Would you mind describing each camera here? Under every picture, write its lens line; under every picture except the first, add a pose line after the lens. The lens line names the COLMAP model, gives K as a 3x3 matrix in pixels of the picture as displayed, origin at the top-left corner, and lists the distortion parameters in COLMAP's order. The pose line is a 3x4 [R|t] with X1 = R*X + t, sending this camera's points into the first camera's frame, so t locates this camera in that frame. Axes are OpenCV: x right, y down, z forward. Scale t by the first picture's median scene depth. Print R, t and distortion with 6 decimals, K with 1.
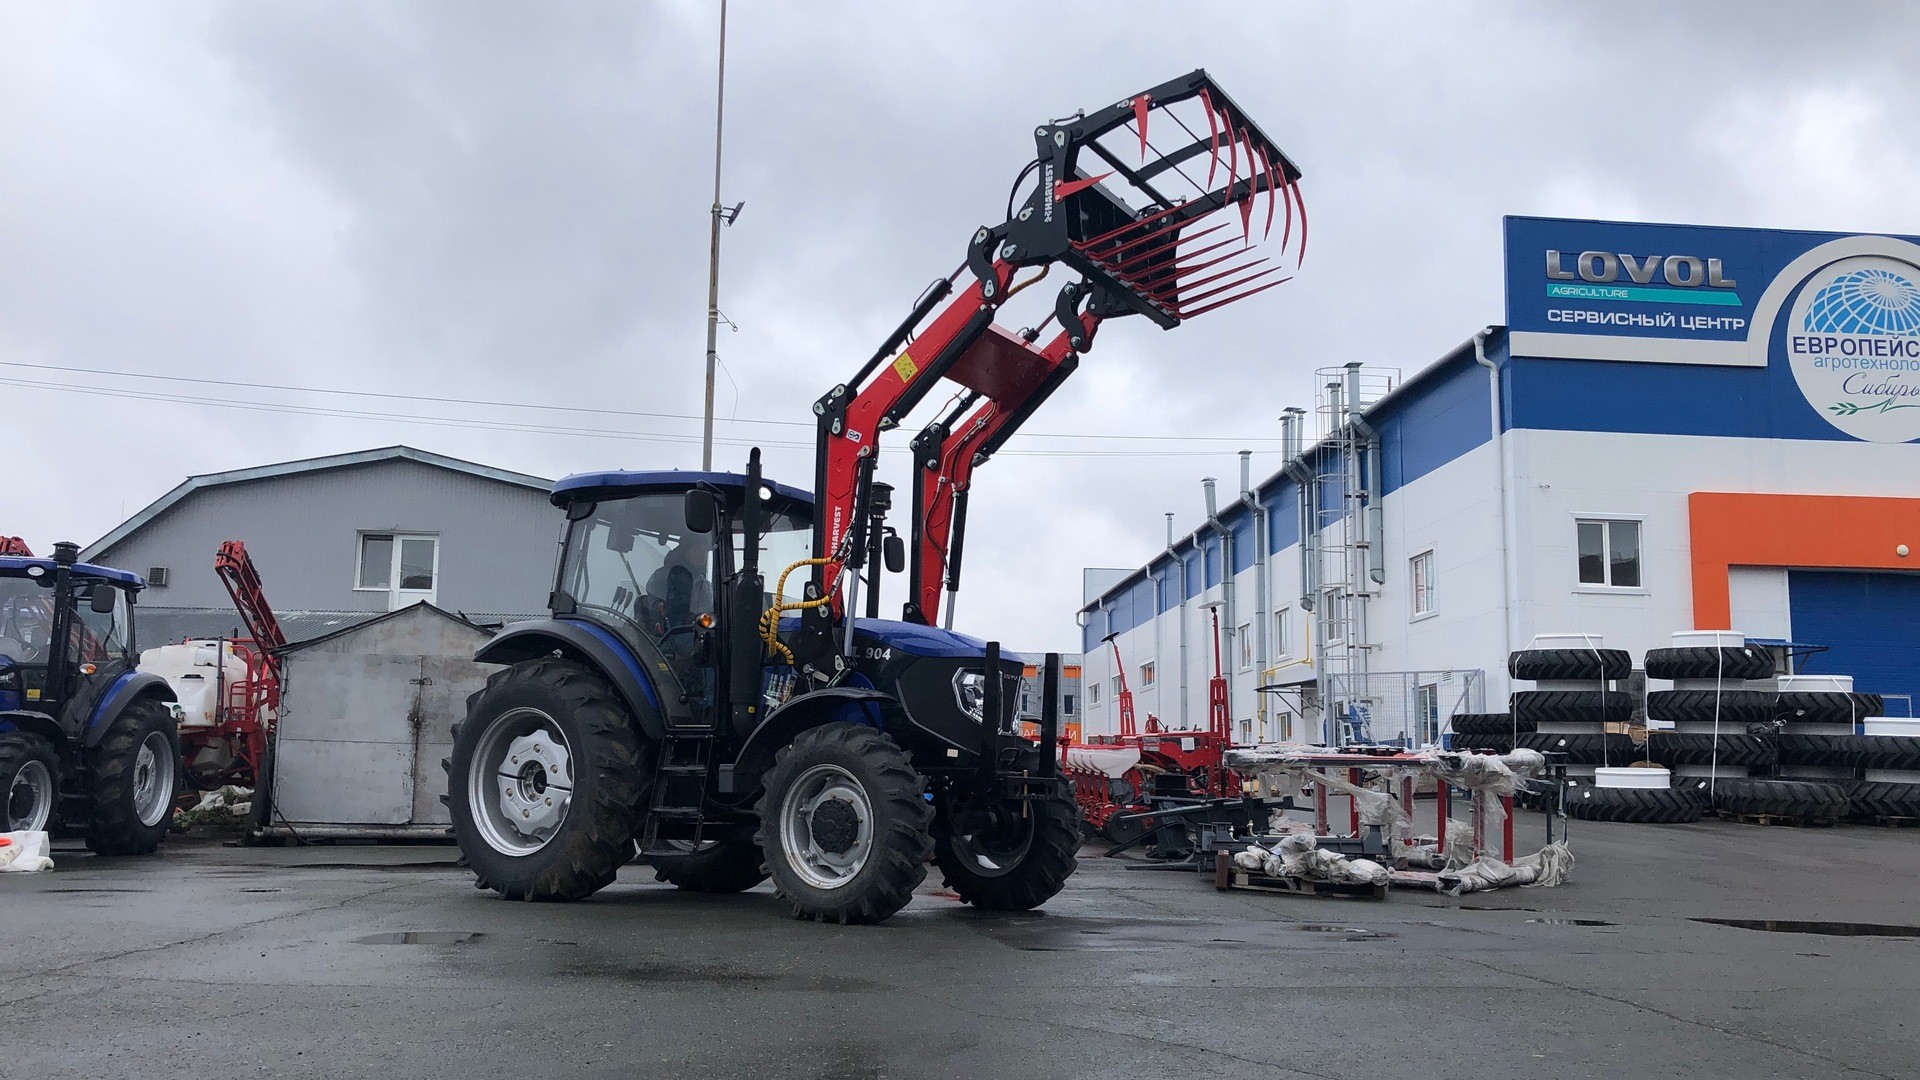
lens RADIAL K [[1567.6, 0, 947.1], [0, 1567.6, 600.4], [0, 0, 1]] dist [0.051211, -0.060046]
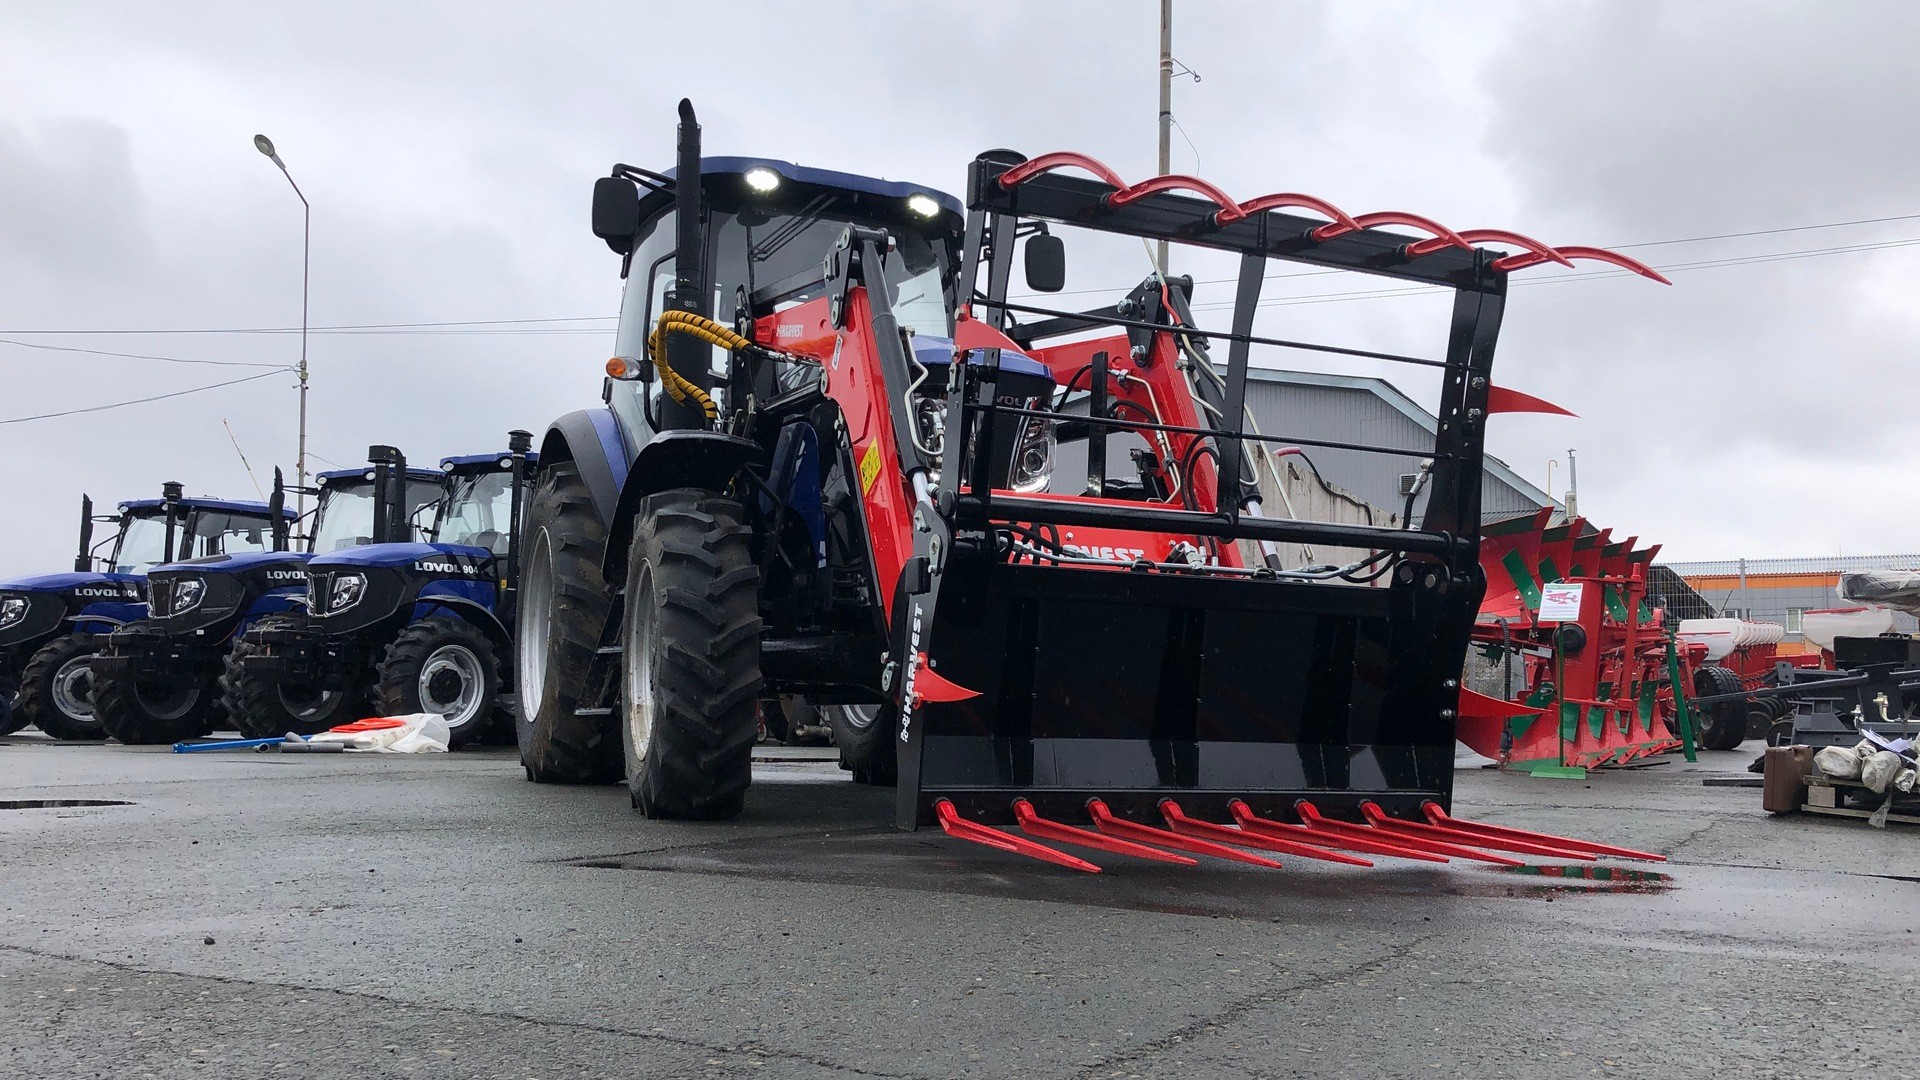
lens RADIAL K [[1566.3, 0, 949.9], [0, 1566.3, 552.8], [0, 0, 1]] dist [0.055098, -0.086837]
pose [[0.820519, -0.062086, -0.568238, 0.142936], [0.065264, 0.997759, -0.014777, 0.046786], [0.567882, -0.024960, 0.822732, 0.220176]]
